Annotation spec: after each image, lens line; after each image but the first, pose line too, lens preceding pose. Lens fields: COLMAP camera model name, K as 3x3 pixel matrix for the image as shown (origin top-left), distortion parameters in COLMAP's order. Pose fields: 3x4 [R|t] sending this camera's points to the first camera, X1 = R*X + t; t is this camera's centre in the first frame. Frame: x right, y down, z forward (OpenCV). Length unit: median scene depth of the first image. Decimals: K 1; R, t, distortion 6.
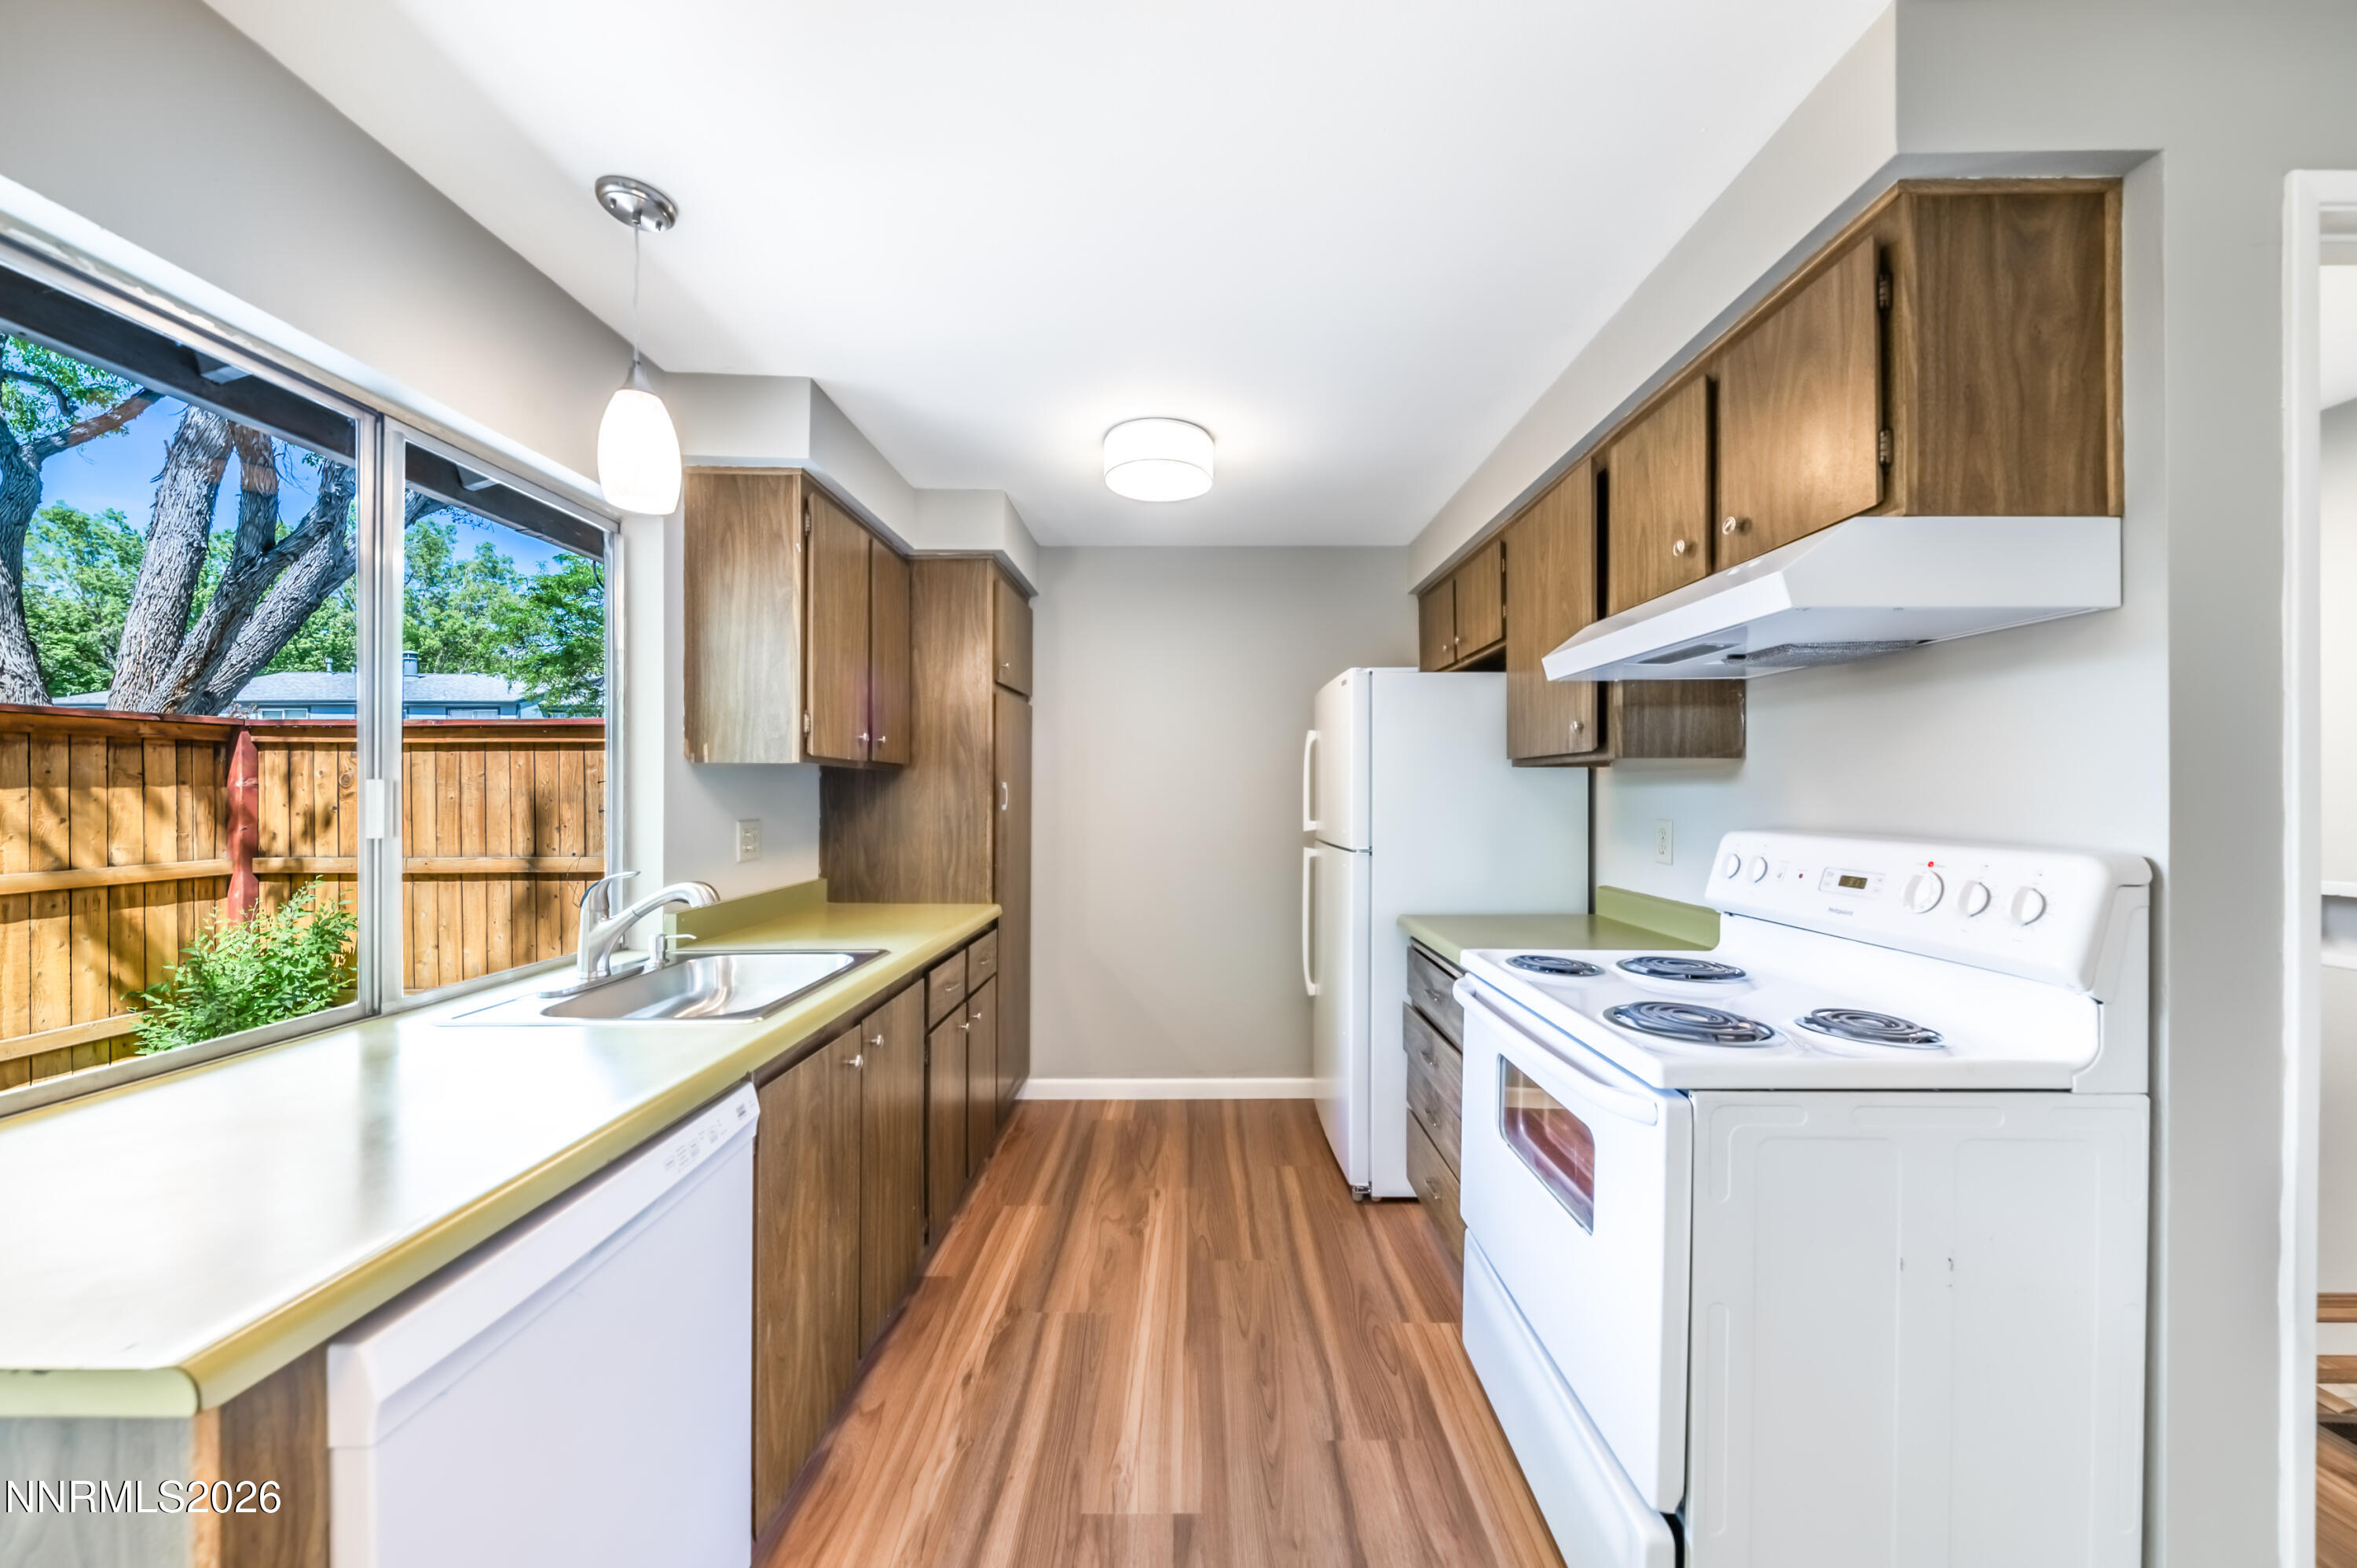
lens RADIAL K [[828.0, 0, 1197.2], [0, 828.0, 792.9], [0, 0, 1]] dist [-0.000054, -0.000119]
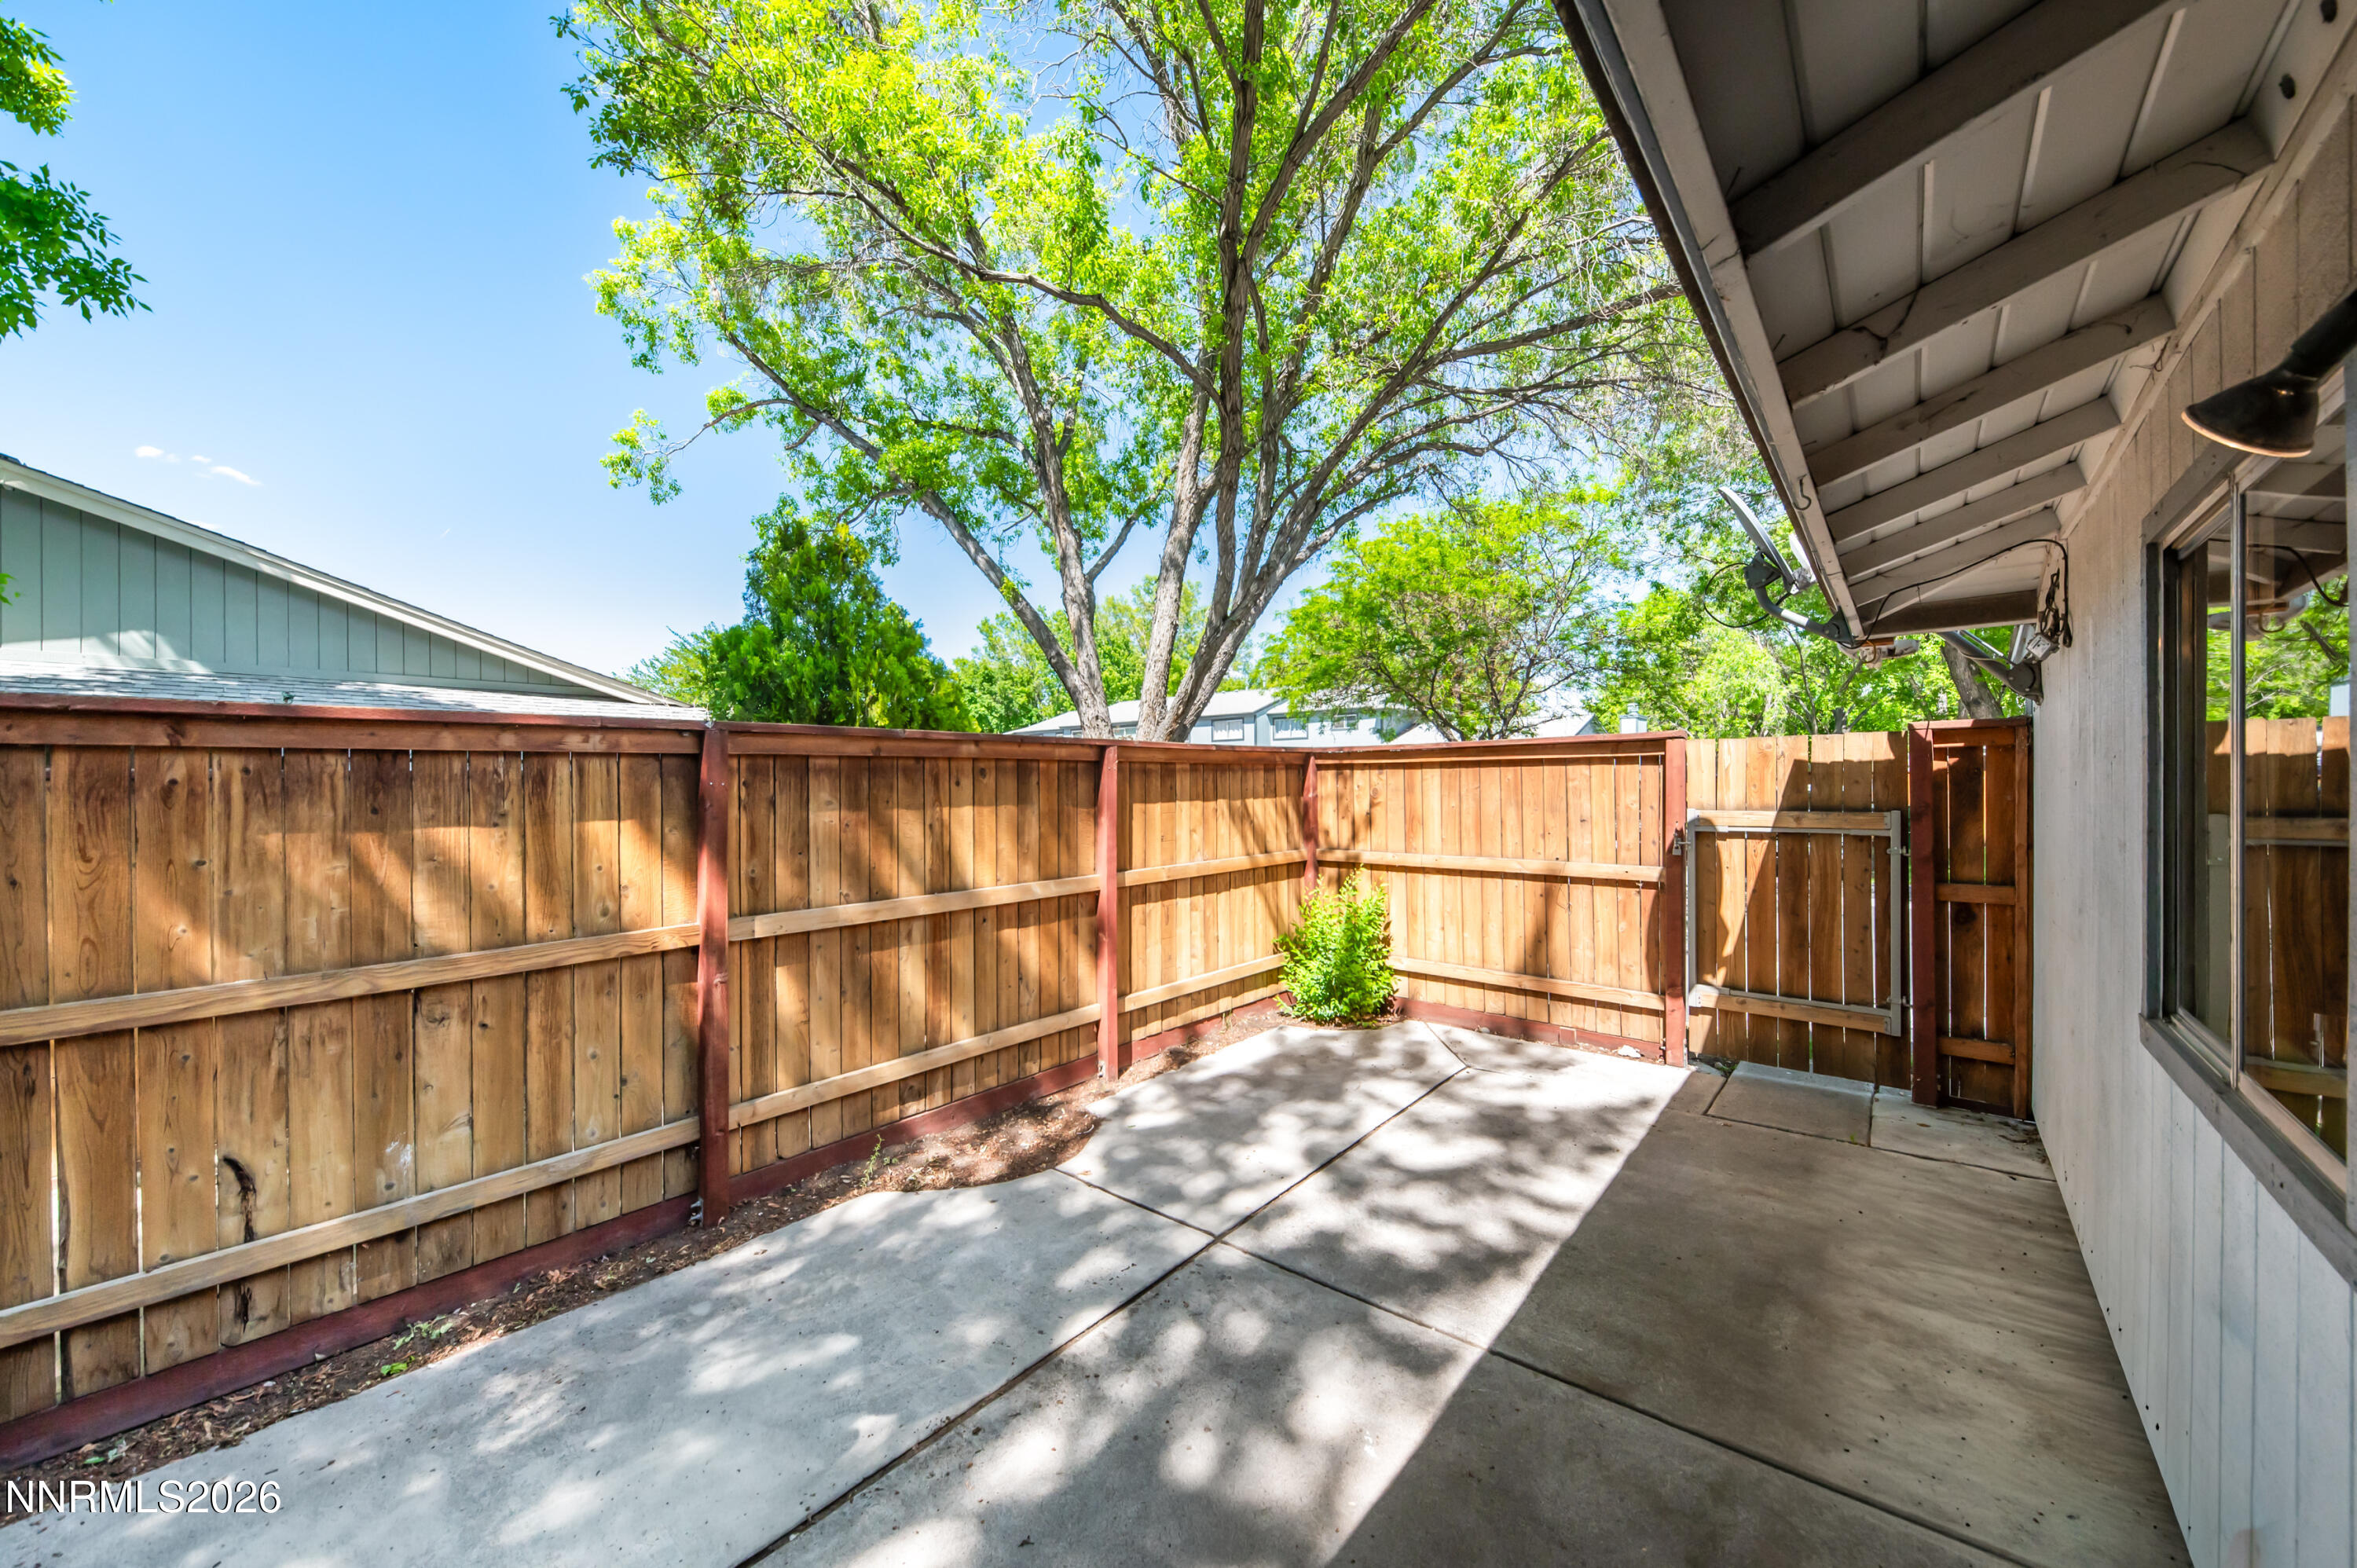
lens RADIAL K [[841.4, 0, 1158.2], [0, 841.4, 785.2], [0, 0, 1]] dist [-0.001219, -0.000415]
pose [[0.739567, -0.001933, -0.673080, -0.890828], [0.005581, 0.999979, 0.003261, -0.071574], [0.673060, -0.006168, 0.739562, -0.441982]]
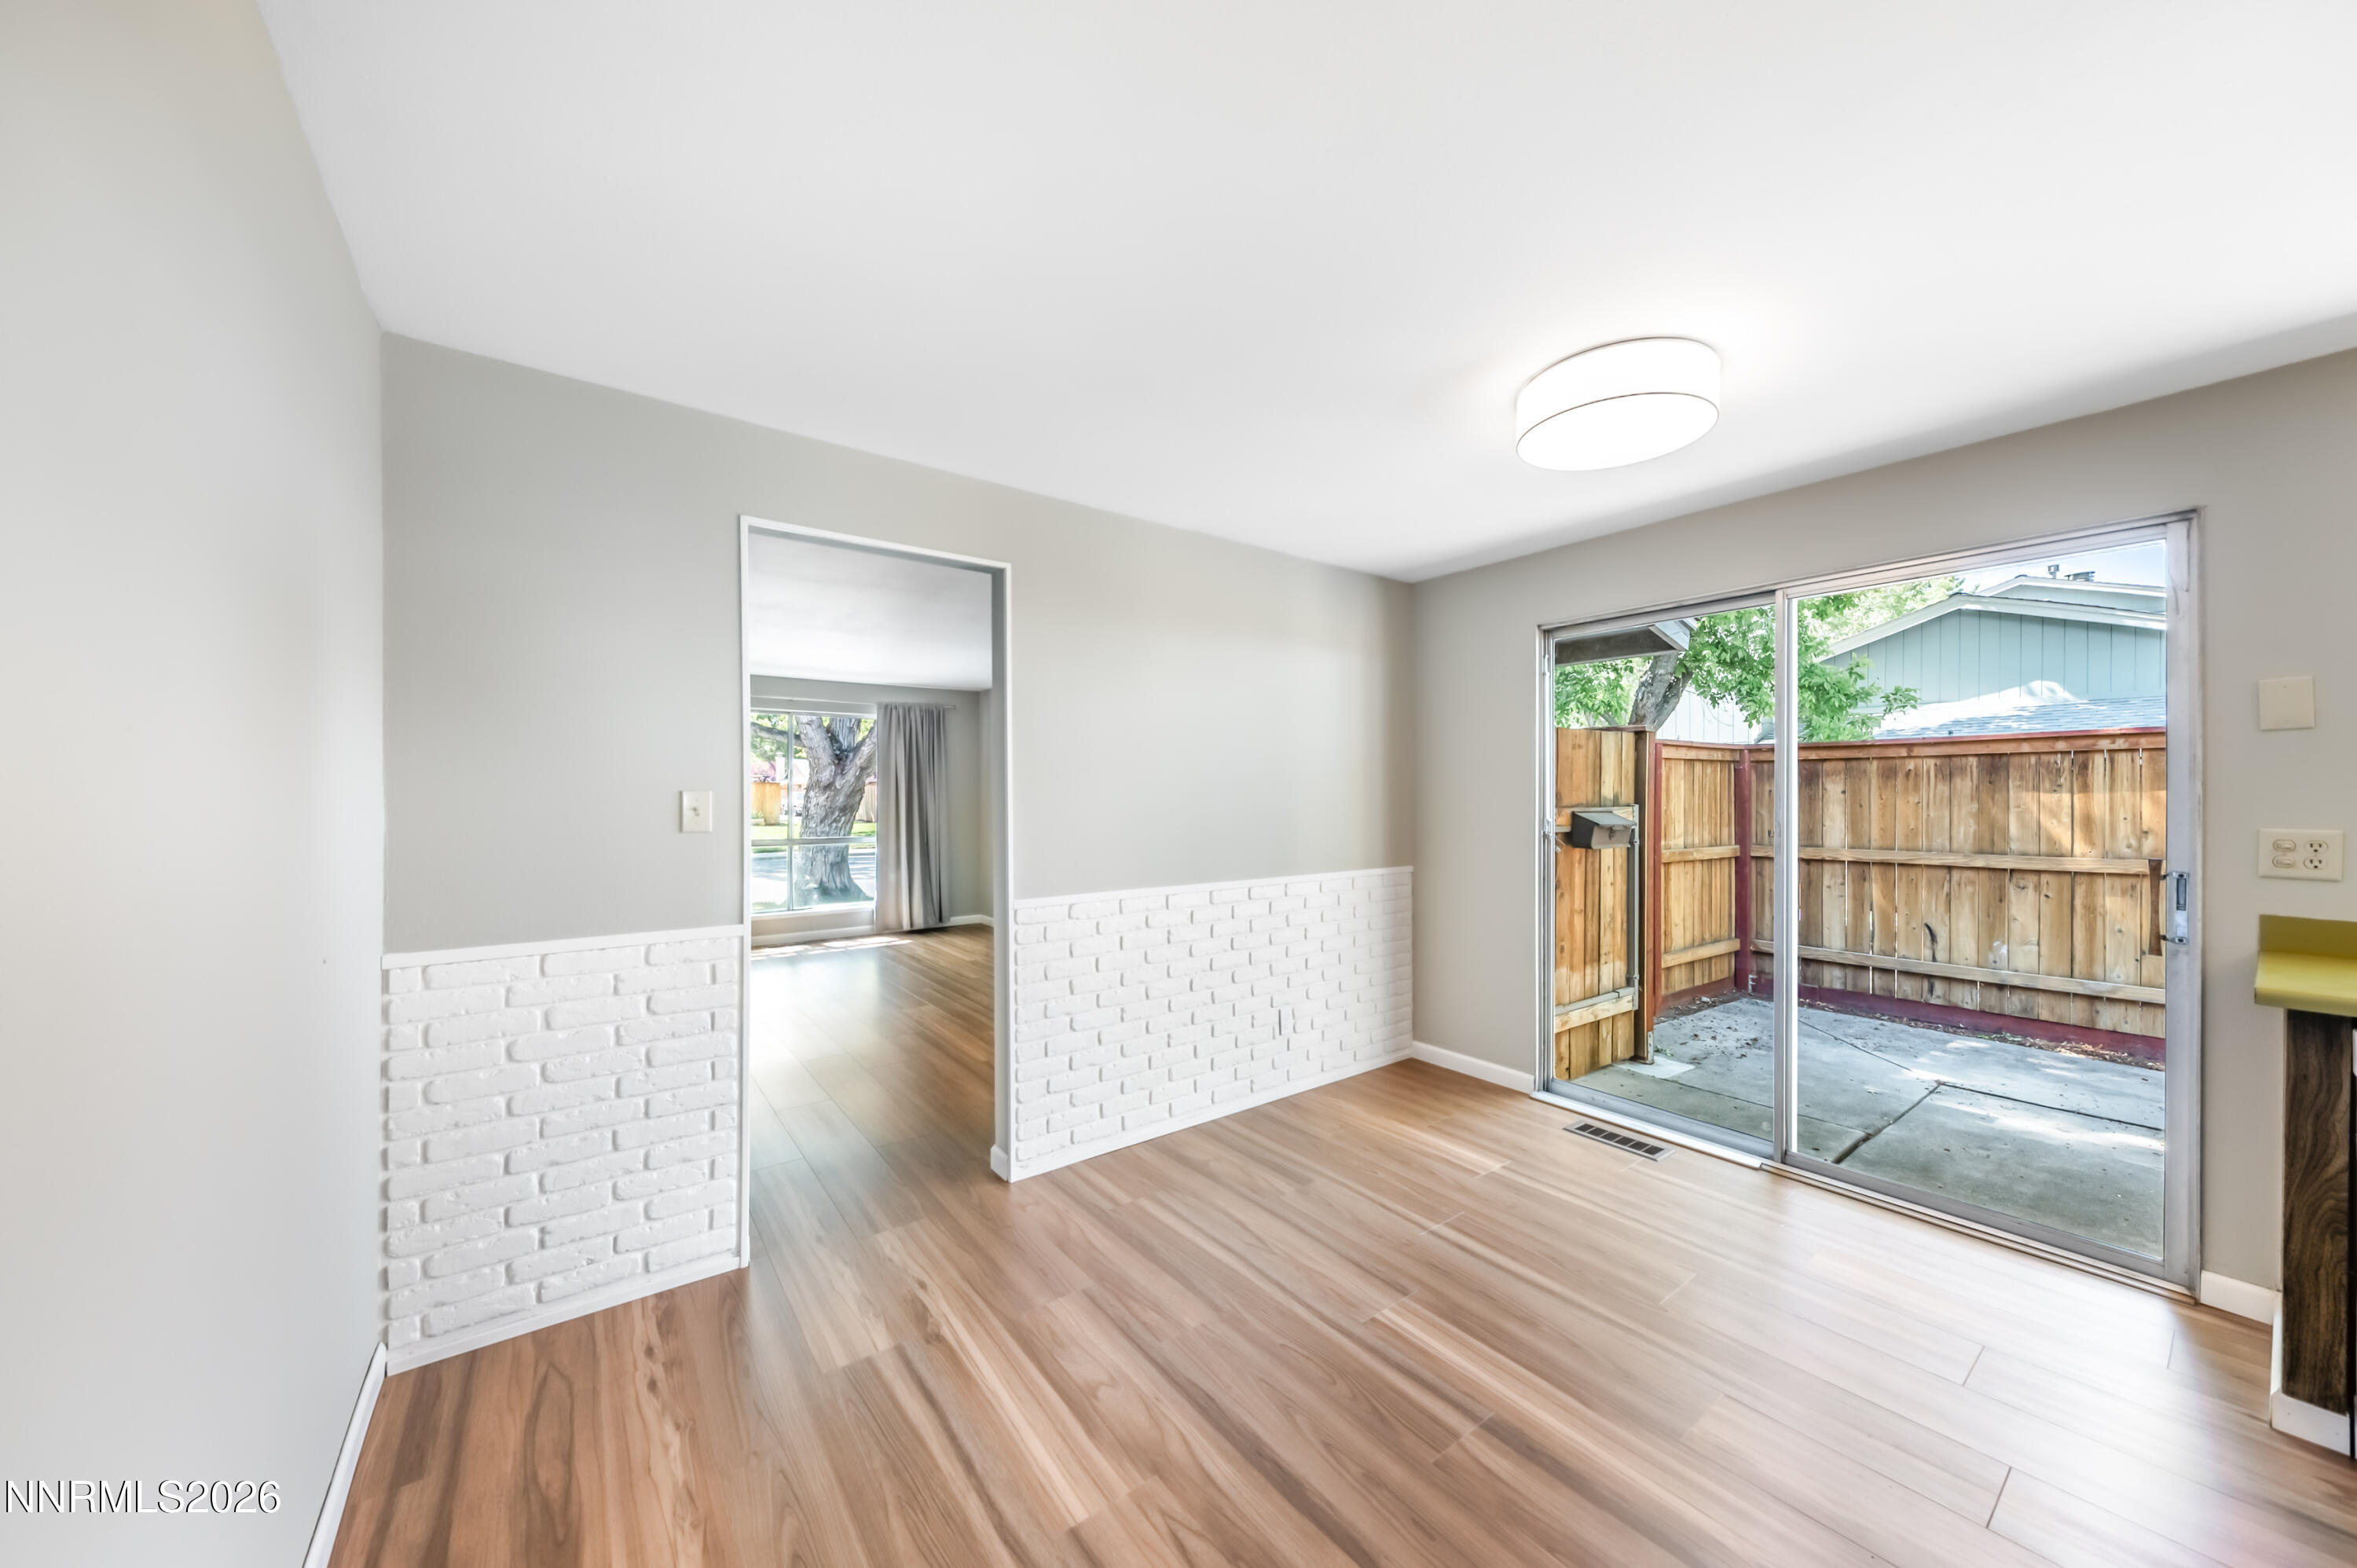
lens RADIAL K [[821.0, 0, 1186.1], [0, 821.0, 800.7], [0, 0, 1]] dist [0.000597, -0.002071]
pose [[-0.810473, 0.004868, -0.585756, 0.983991], [-0.000826, 0.999955, 0.009452, -0.000634], [0.585776, 0.008144, -0.810432, 0.302756]]
